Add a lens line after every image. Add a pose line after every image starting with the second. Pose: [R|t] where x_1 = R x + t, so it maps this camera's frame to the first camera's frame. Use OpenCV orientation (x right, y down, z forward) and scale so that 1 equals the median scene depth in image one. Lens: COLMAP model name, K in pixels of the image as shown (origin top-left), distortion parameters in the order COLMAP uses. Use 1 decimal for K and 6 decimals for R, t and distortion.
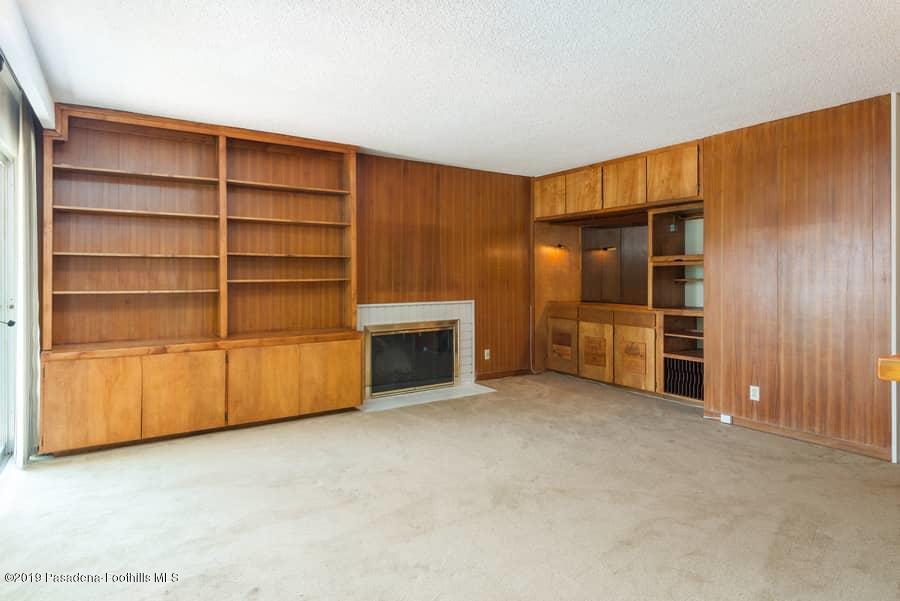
lens RADIAL K [[478.1, 0, 450.2], [0, 478.1, 279.0], [0, 0, 1]] dist [0.000179, -0.000659]
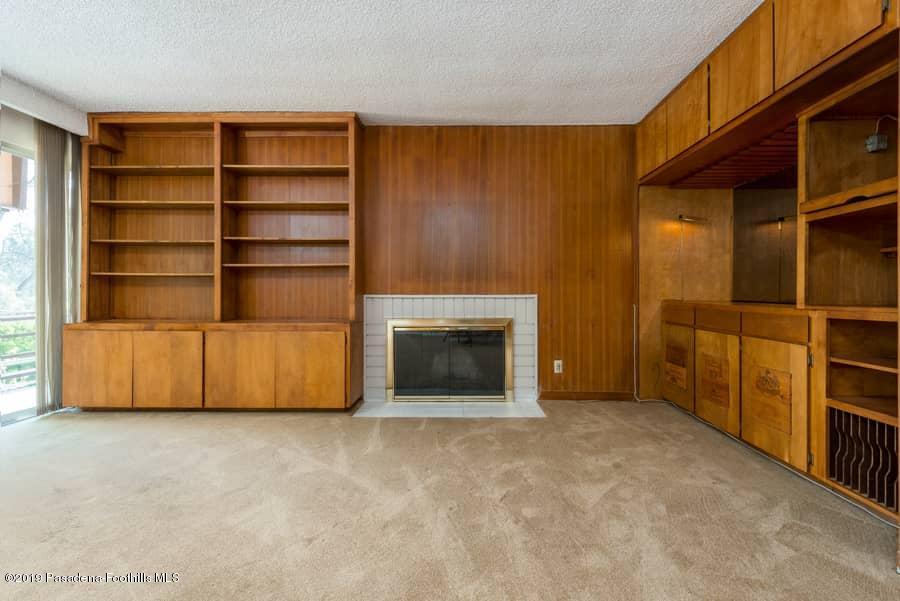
lens RADIAL K [[407.9, 0, 451.6], [0, 407.9, 292.9], [0, 0, 1]] dist [0.003604, 0.000093]
pose [[0.845845, 0.005968, -0.533395, 0.328368], [-0.006169, 0.999980, 0.001407, 0.047732], [0.533393, 0.002100, 0.845865, 0.423137]]
